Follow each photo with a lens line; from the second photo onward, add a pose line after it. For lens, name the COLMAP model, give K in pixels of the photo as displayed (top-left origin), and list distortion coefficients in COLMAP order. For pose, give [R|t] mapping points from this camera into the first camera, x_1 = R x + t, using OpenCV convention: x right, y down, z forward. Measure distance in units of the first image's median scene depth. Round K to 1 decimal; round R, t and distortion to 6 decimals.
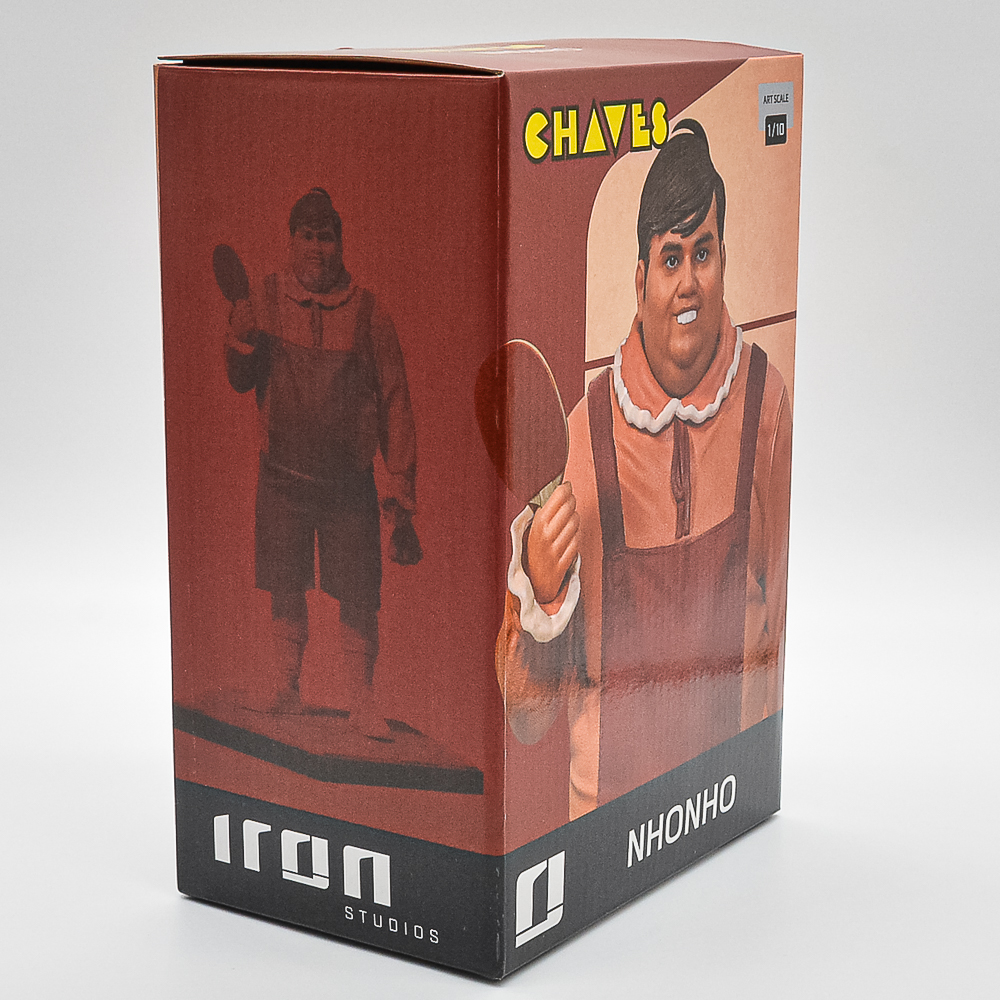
lens RADIAL K [[2439.4, 0, 500.0], [0, 2439.4, 500.0], [0, 0, 1]] dist [-0.058005, -0.153076]
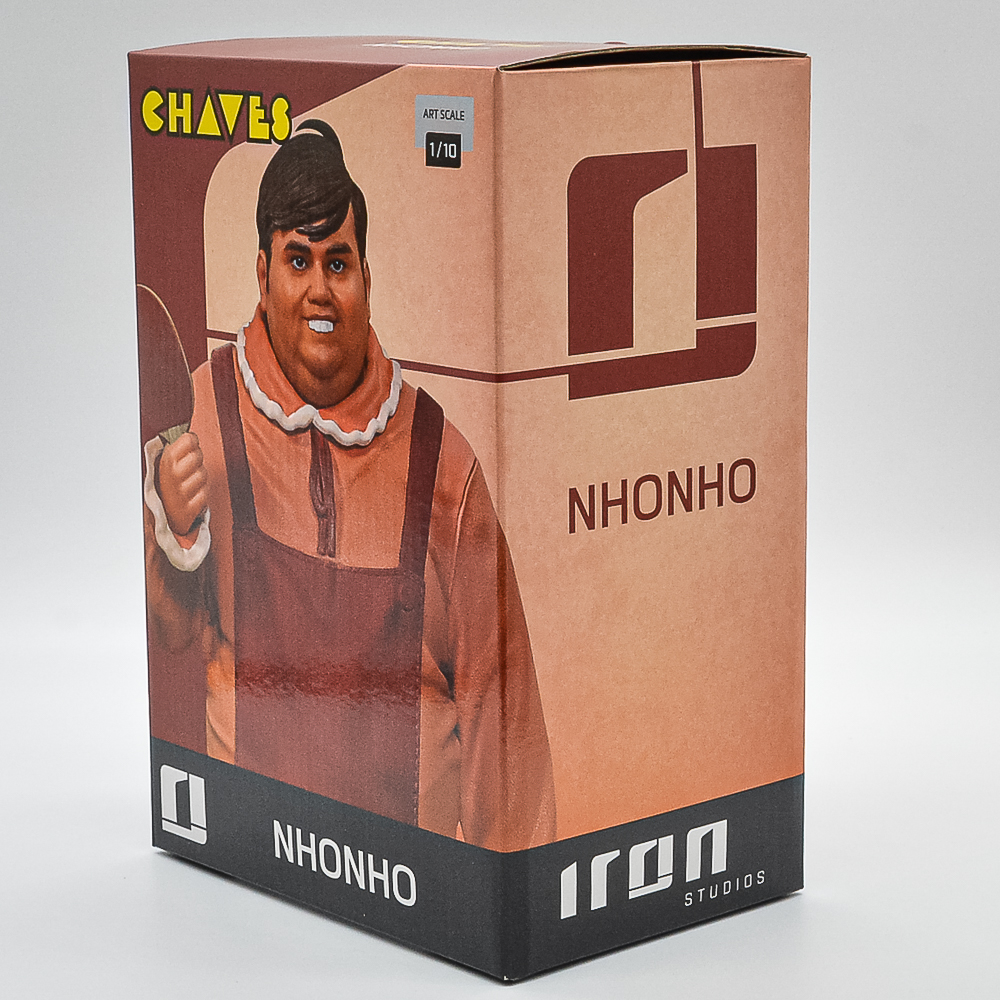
lens RADIAL K [[3010.1, 0, 500.0], [0, 3010.1, 500.0], [0, 0, 1]] dist [0.006650, 0.580007]
pose [[-0.263600, 0.175630, -0.948509, 1.227449], [-0.197873, 0.952531, 0.231365, -0.305979], [0.944119, 0.248672, -0.216335, 1.375251]]
